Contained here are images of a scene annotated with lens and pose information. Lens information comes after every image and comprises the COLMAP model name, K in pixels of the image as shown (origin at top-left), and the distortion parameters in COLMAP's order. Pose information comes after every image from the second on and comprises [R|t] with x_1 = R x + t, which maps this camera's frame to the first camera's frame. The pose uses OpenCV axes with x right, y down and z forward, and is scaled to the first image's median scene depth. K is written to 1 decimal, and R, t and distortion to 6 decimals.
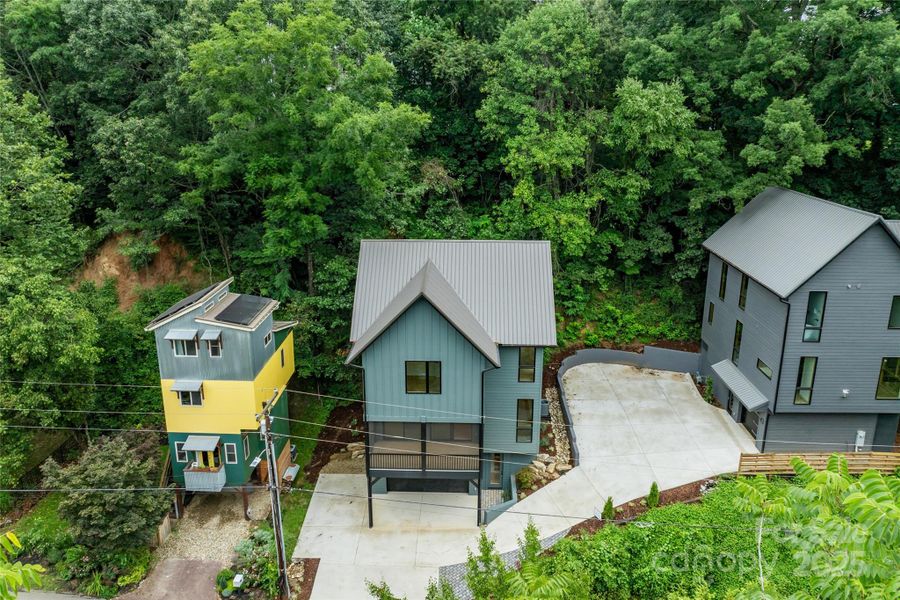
lens RADIAL K [[660.3, 0, 449.0], [0, 660.3, 275.5], [0, 0, 1]] dist [0.003507, 0.001275]
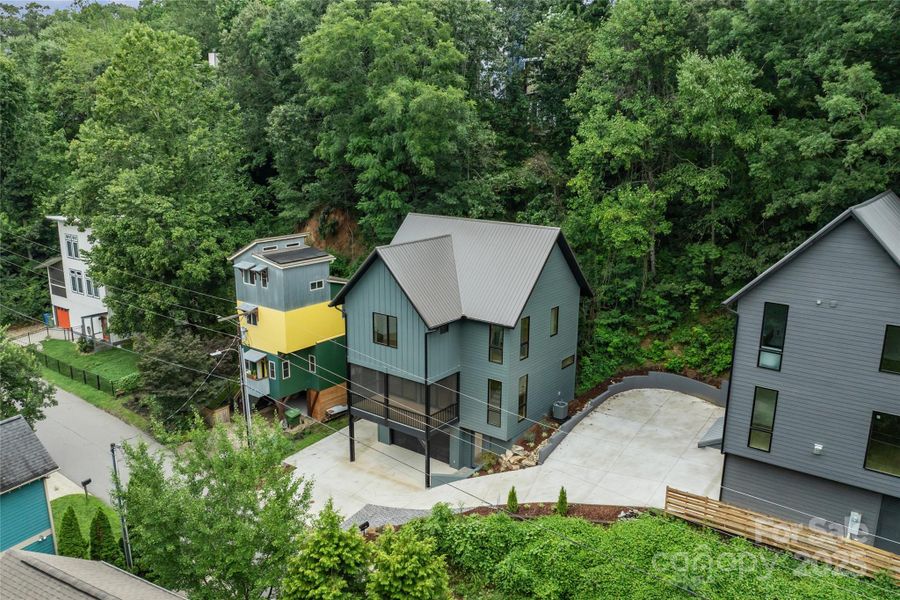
lens RADIAL K [[686.3, 0, 450.0], [0, 686.3, 300.0], [0, 0, 1]] dist [-0.001839, -0.000936]
pose [[0.823845, 0.147873, -0.547187, 0.634785], [-0.163116, 0.986384, 0.020976, 0.060389], [0.542838, 0.071974, 0.836748, 0.101222]]
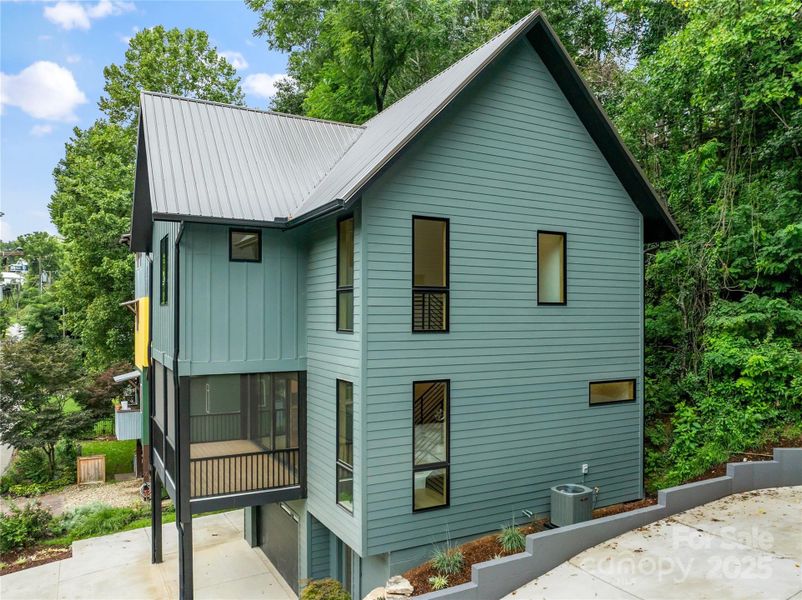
lens RADIAL K [[601.4, 0, 401.0], [0, 601.4, 300.0], [0, 0, 1]] dist [-0.064174, -0.001180]
pose [[0.505243, -0.017636, -0.862797, 0.447424], [-0.230897, 0.960578, -0.154845, 0.198010], [0.831514, 0.277452, 0.481253, 0.896435]]
